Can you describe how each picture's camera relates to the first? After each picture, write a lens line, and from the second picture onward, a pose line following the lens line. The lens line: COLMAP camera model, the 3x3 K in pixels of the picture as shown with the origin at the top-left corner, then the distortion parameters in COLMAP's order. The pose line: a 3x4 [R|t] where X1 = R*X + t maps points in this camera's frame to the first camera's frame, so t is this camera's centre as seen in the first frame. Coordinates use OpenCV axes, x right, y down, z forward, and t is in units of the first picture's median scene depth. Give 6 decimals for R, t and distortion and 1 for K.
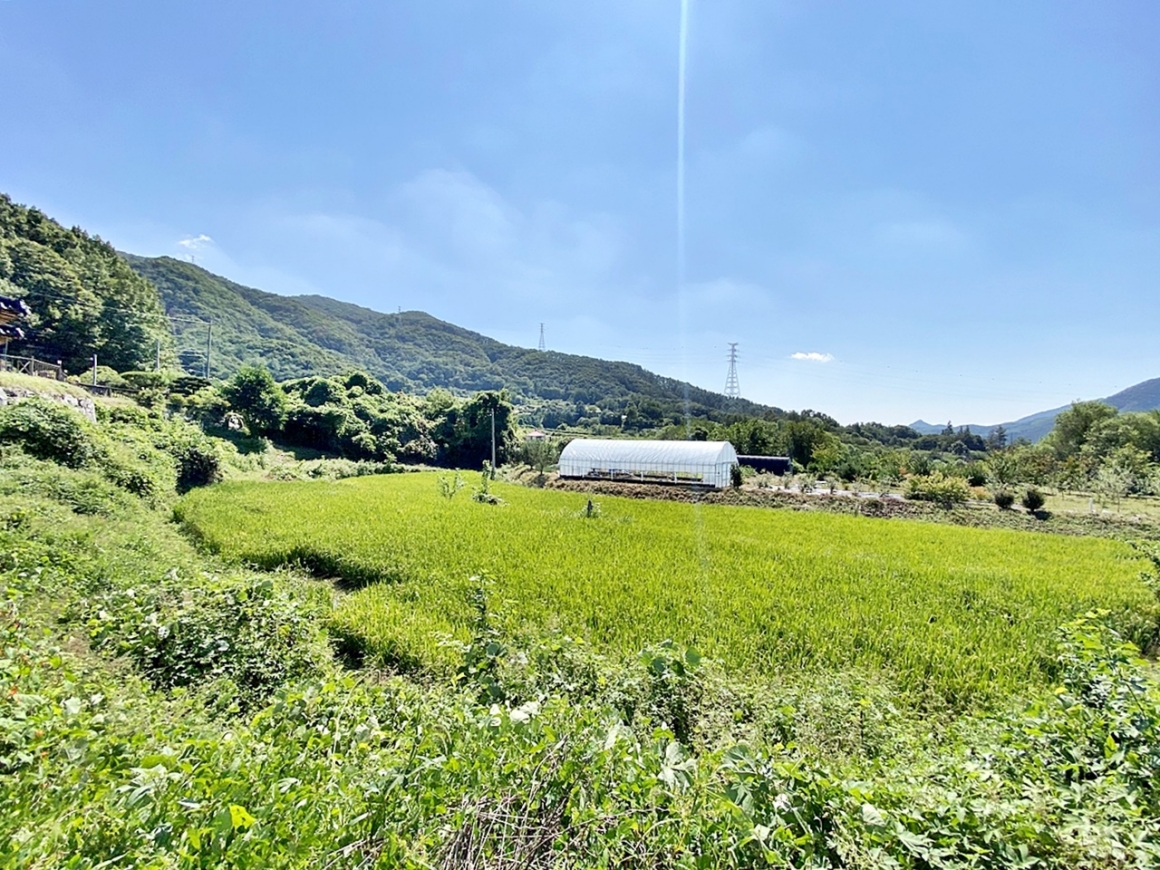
lens RADIAL K [[503.3, 0, 580.0], [0, 503.3, 435.0], [0, 0, 1]] dist [0.026387, -0.028852]
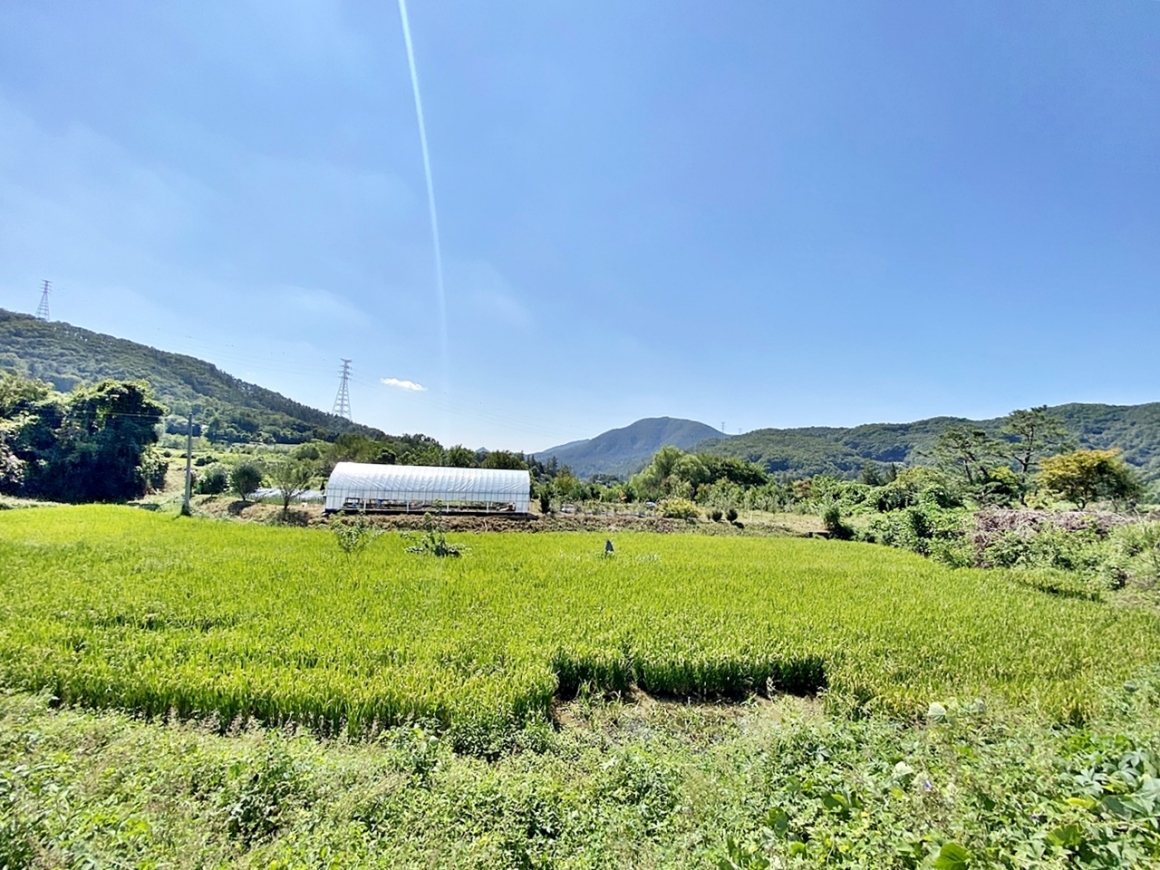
lens RADIAL K [[490.3, 0, 580.0], [0, 490.3, 435.0], [0, 0, 1]] dist [0.016139, -0.018149]
pose [[0.701322, 0.069035, 0.709494, -0.244447], [-0.039379, 0.997532, -0.058136, -0.003951], [-0.711756, 0.012833, 0.702309, 0.143505]]
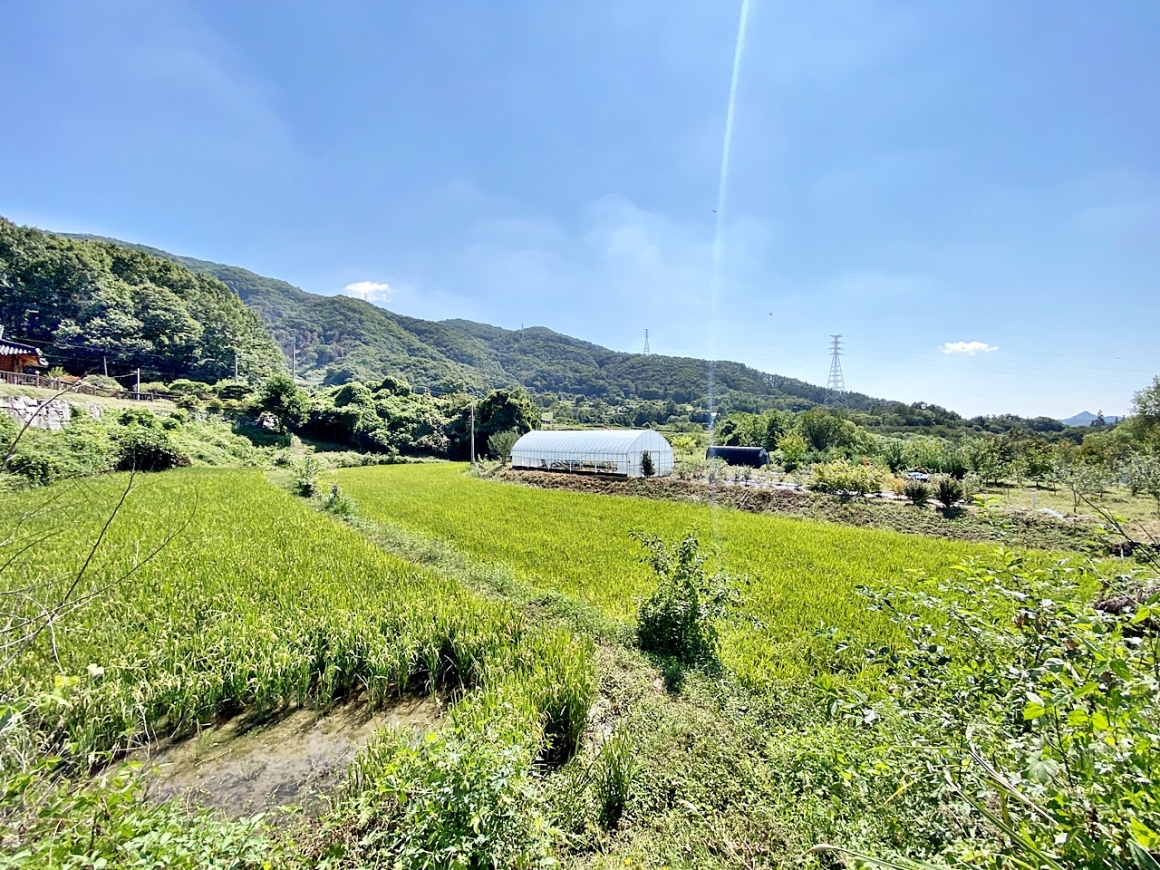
lens RADIAL K [[468.9, 0, 580.0], [0, 468.9, 435.0], [0, 0, 1]] dist [0.014305, -0.018323]
pose [[0.970828, -0.013030, -0.239421, 0.255733], [0.013222, 0.999912, -0.000801, 0.014928], [0.239411, -0.002388, 0.970916, 0.076055]]
